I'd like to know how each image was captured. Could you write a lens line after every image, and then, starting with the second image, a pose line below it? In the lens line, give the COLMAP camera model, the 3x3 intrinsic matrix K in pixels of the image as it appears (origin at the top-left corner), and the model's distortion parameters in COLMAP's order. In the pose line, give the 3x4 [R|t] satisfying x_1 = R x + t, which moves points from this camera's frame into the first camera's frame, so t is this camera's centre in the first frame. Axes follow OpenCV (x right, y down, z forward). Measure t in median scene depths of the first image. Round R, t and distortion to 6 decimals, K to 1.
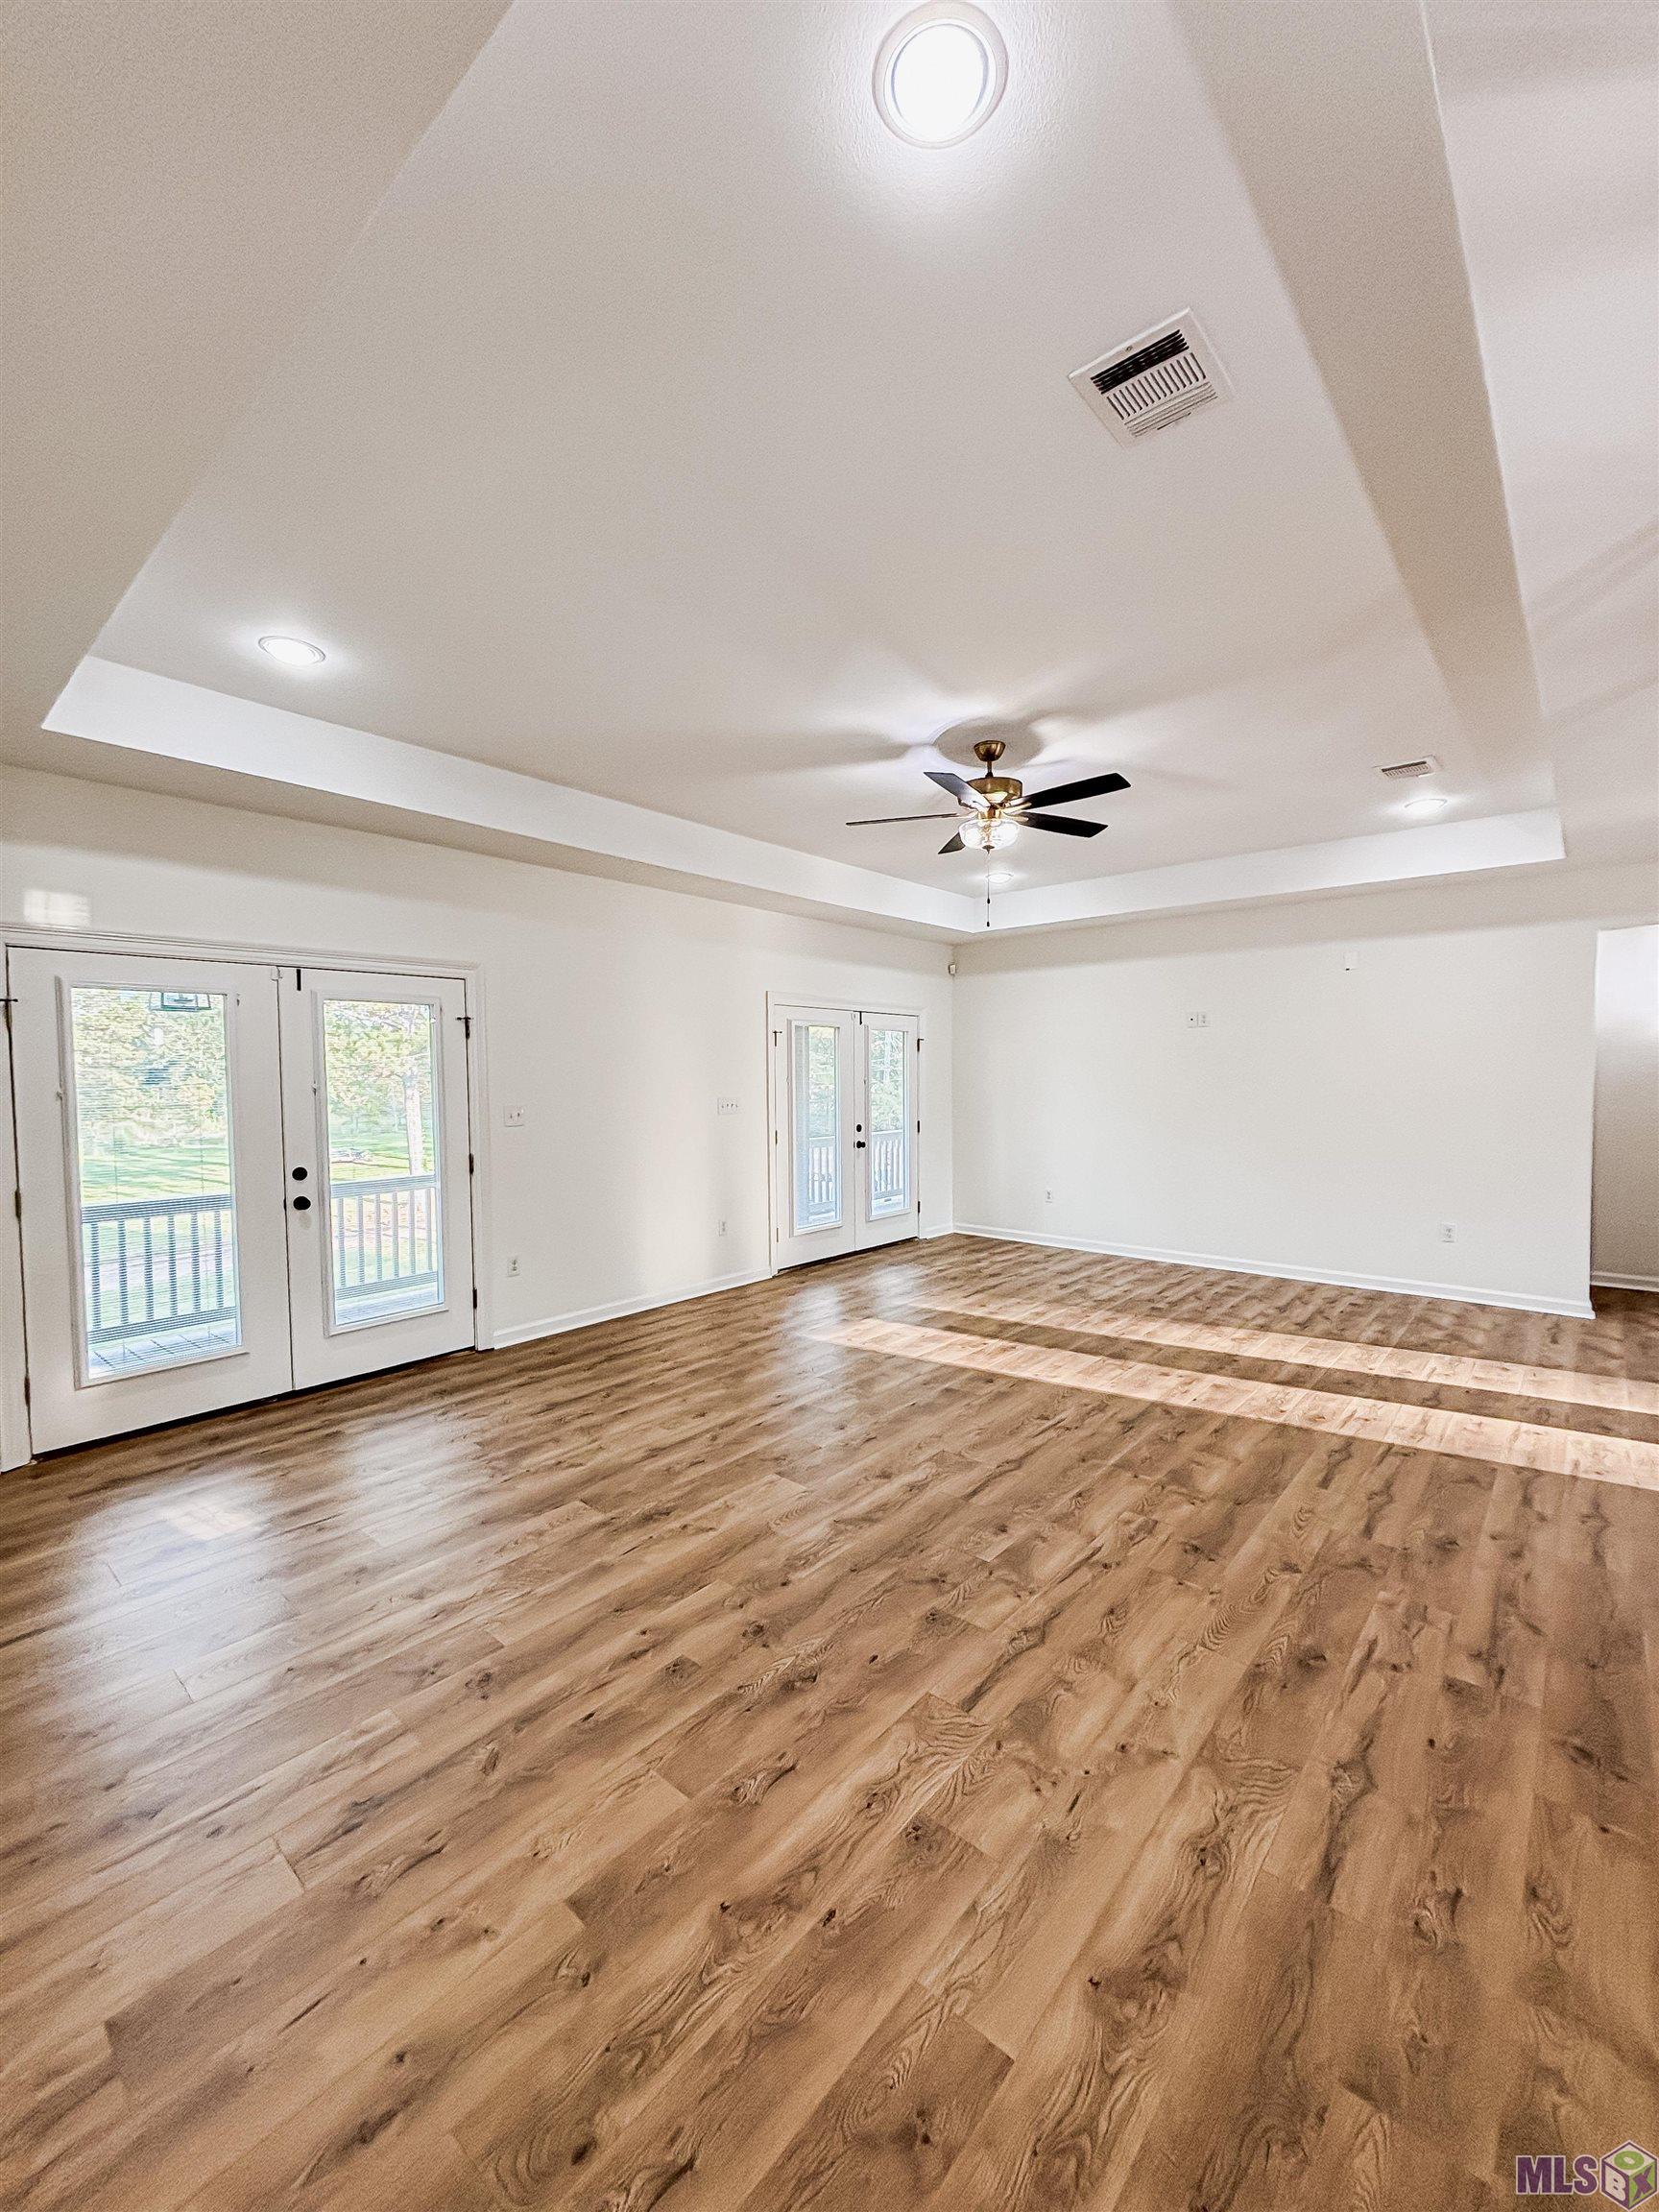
lens RADIAL K [[887.3, 0, 840.3], [0, 887.3, 1109.5], [0, 0, 1]] dist [0.010048, -0.000274]
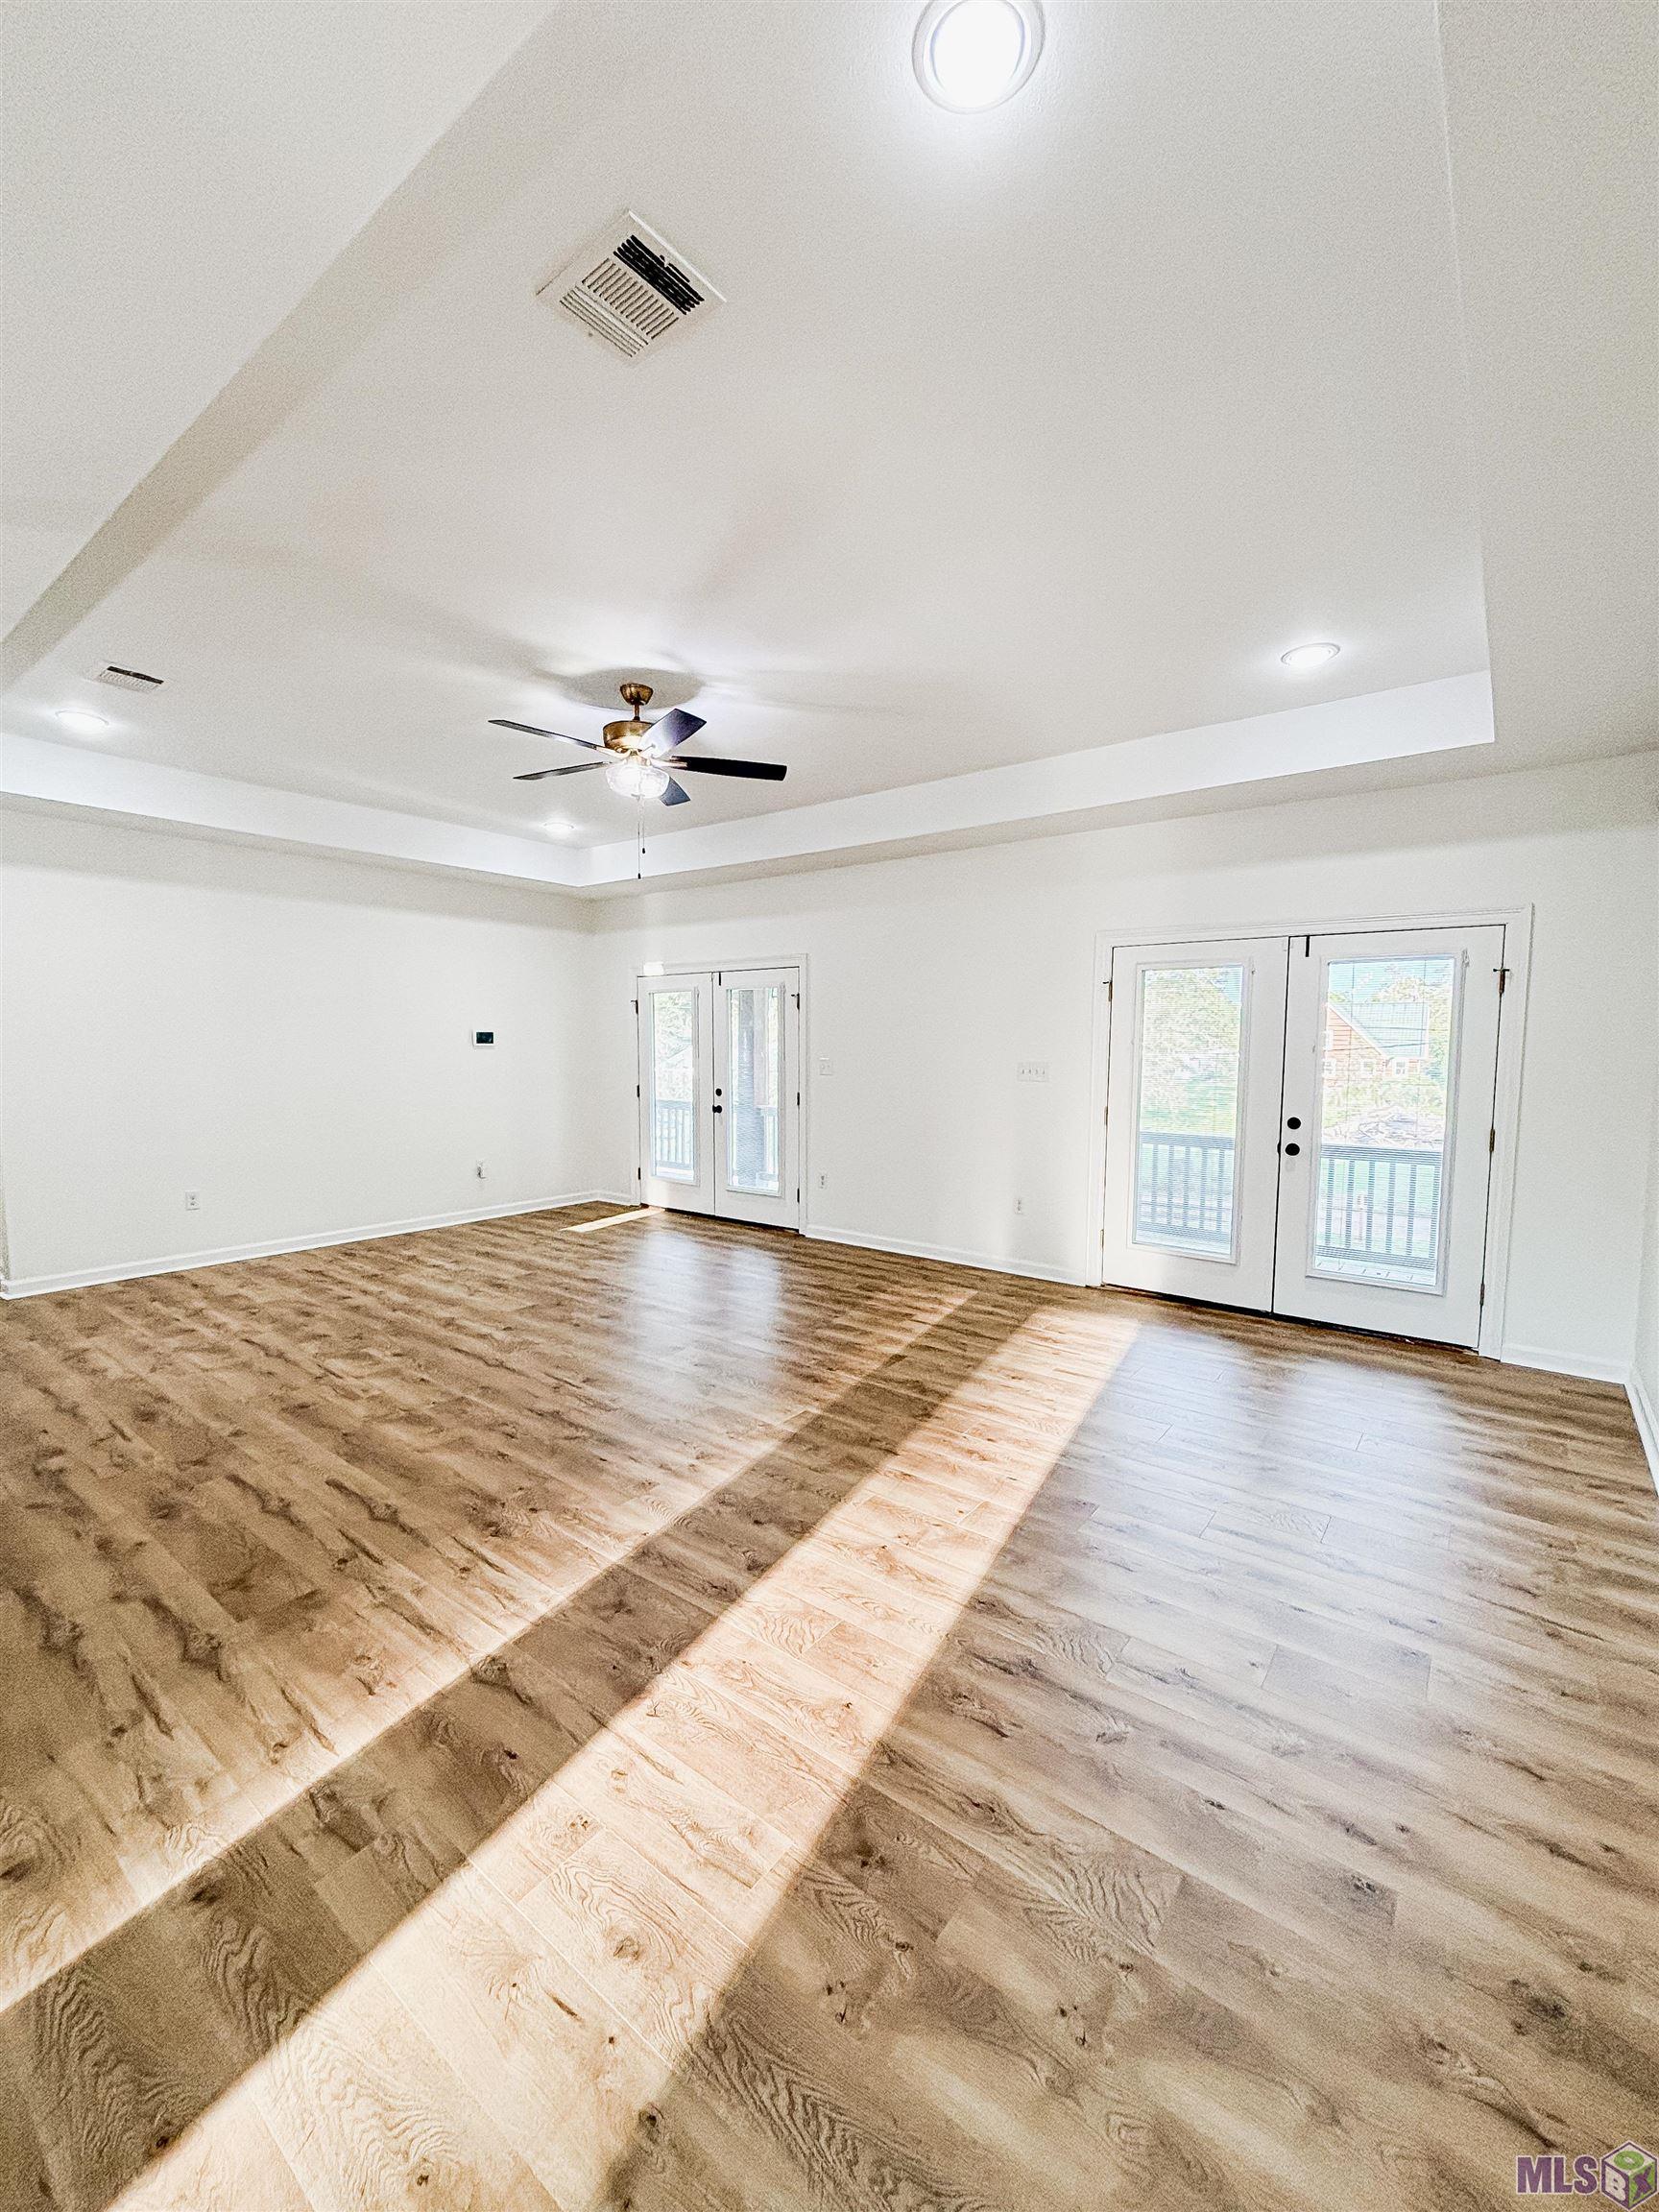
lens RADIAL K [[886.1, 0, 834.8], [0, 886.1, 1113.6], [0, 0, 1]] dist [-0.015400, 0.017315]
pose [[0.057498, 0.088775, -0.994391, 1.408893], [-0.036511, 0.995559, 0.086769, -0.053891], [0.997678, 0.031317, 0.060484, 1.415187]]
